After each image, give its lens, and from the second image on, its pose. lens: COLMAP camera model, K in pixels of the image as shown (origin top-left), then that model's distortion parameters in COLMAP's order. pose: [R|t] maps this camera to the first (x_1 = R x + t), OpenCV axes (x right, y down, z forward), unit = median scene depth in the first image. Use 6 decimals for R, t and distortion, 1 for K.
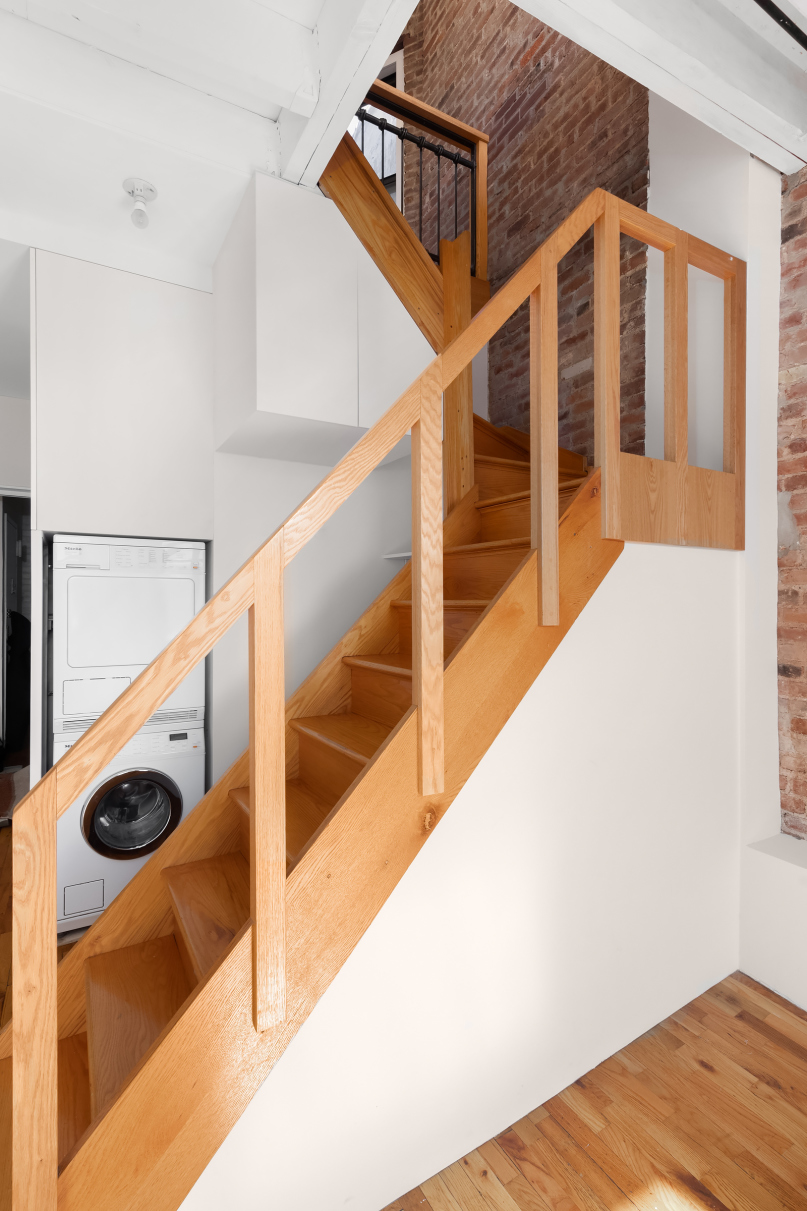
lens RADIAL K [[588.9, 0, 403.4], [0, 588.9, 604.7], [0, 0, 1]] dist [0.001245, 0.000099]
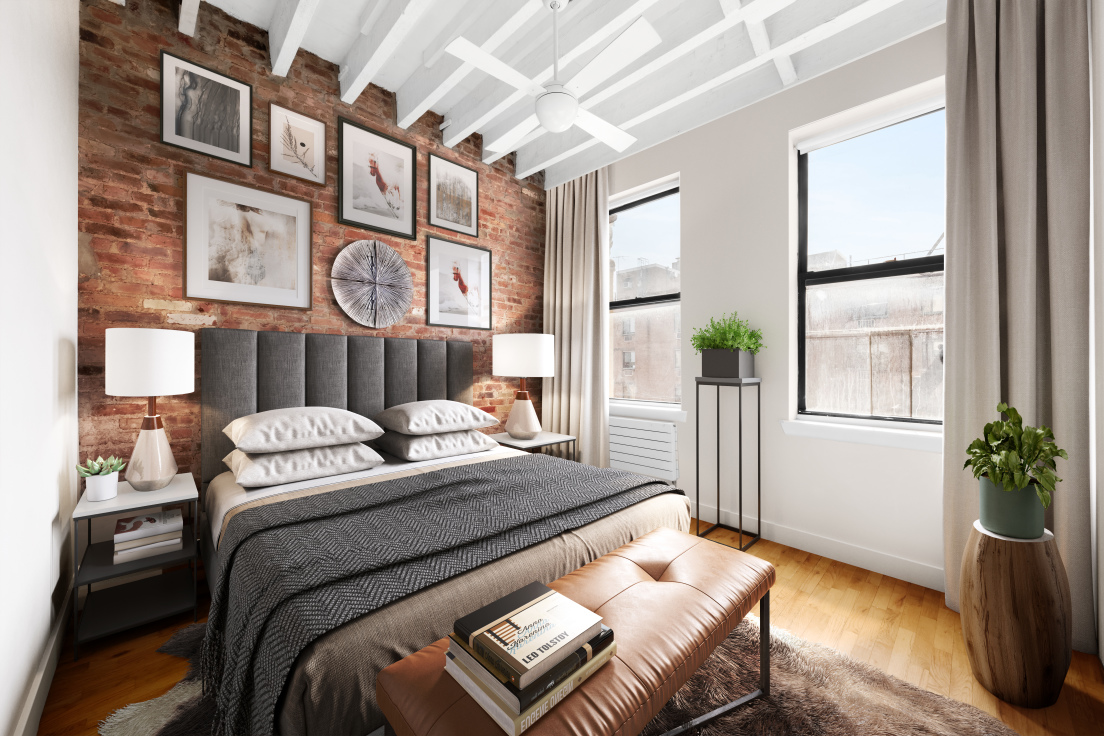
lens RADIAL K [[408.6, 0, 552.0], [0, 408.6, 365.4], [0, 0, 1]] dist [-0.000311, -0.000032]
pose [[-0.259815, -0.000170, 0.965658, -0.490773], [0.000008, 1.000000, 0.000178, 0.101586], [-0.965658, 0.000054, -0.259815, 0.242775]]
